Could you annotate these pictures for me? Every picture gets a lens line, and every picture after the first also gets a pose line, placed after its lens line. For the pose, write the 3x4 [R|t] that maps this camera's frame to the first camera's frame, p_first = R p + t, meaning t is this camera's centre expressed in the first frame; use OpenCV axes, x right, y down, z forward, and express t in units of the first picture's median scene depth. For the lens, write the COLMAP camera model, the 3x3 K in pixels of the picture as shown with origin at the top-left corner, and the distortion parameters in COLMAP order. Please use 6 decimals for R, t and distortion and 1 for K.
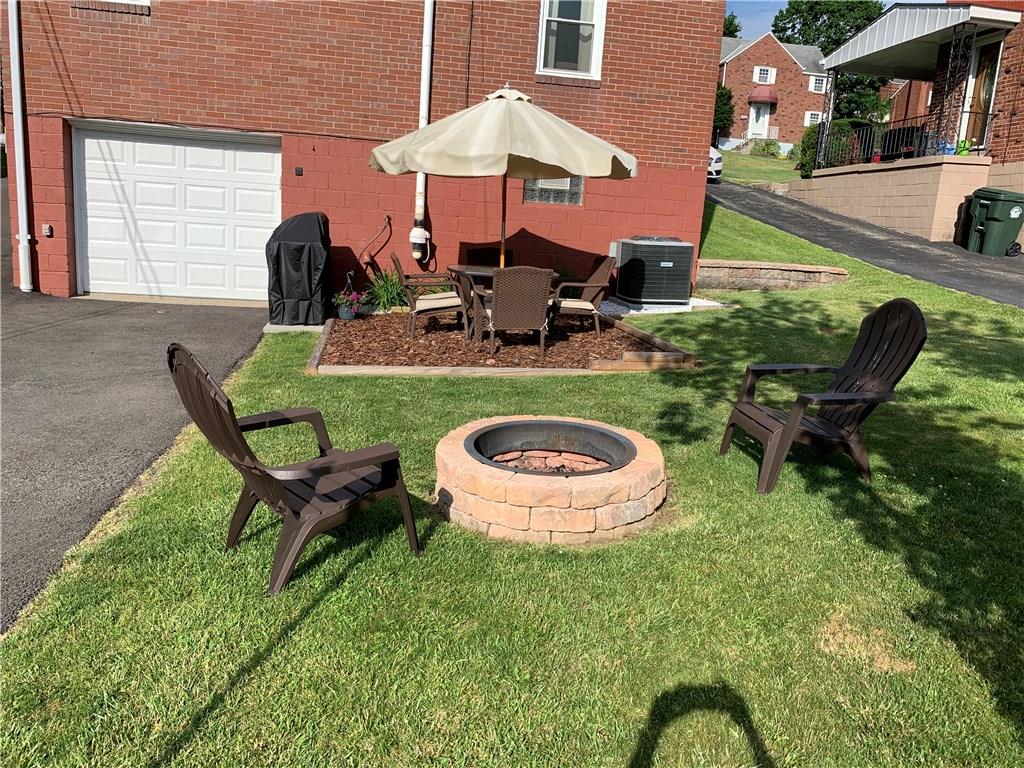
lens RADIAL K [[767.3, 0, 512.0], [0, 767.3, 384.0], [0, 0, 1]] dist [0.028544, 0.001644]
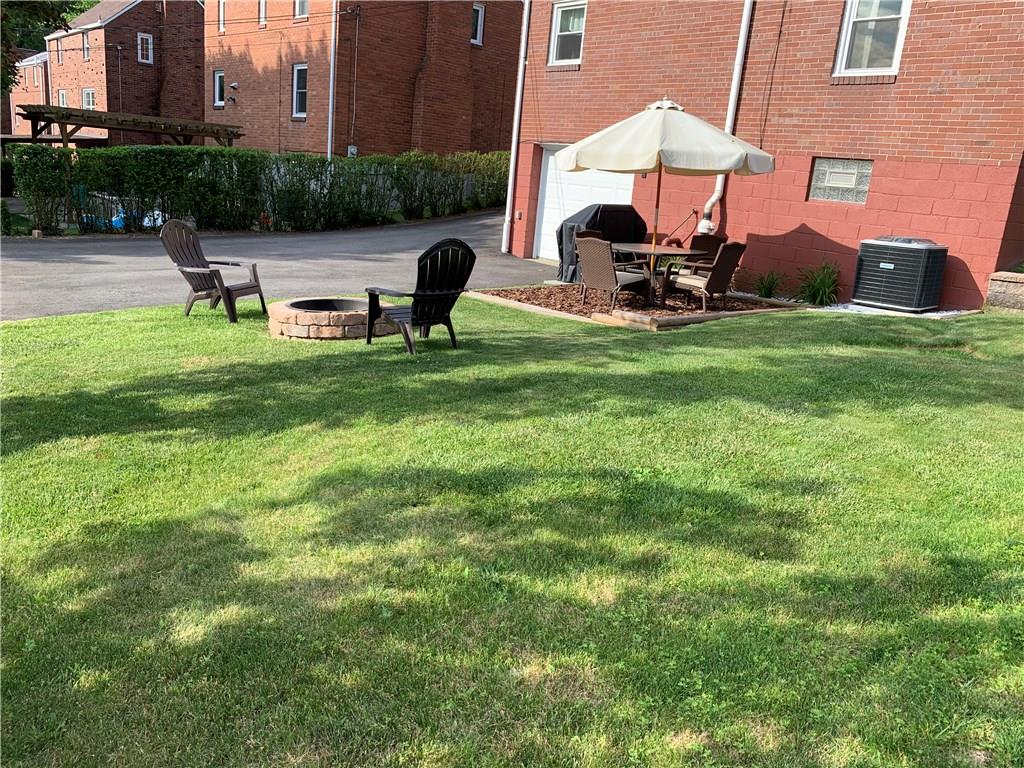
lens RADIAL K [[767.3, 0, 512.0], [0, 767.3, 384.0], [0, 0, 1]] dist [0.028544, 0.001644]
pose [[0.582700, 0.201264, -0.787371, 0.689056], [-0.216314, 0.972309, 0.088452, 0.000945], [0.783370, 0.118778, 0.610101, 0.076310]]
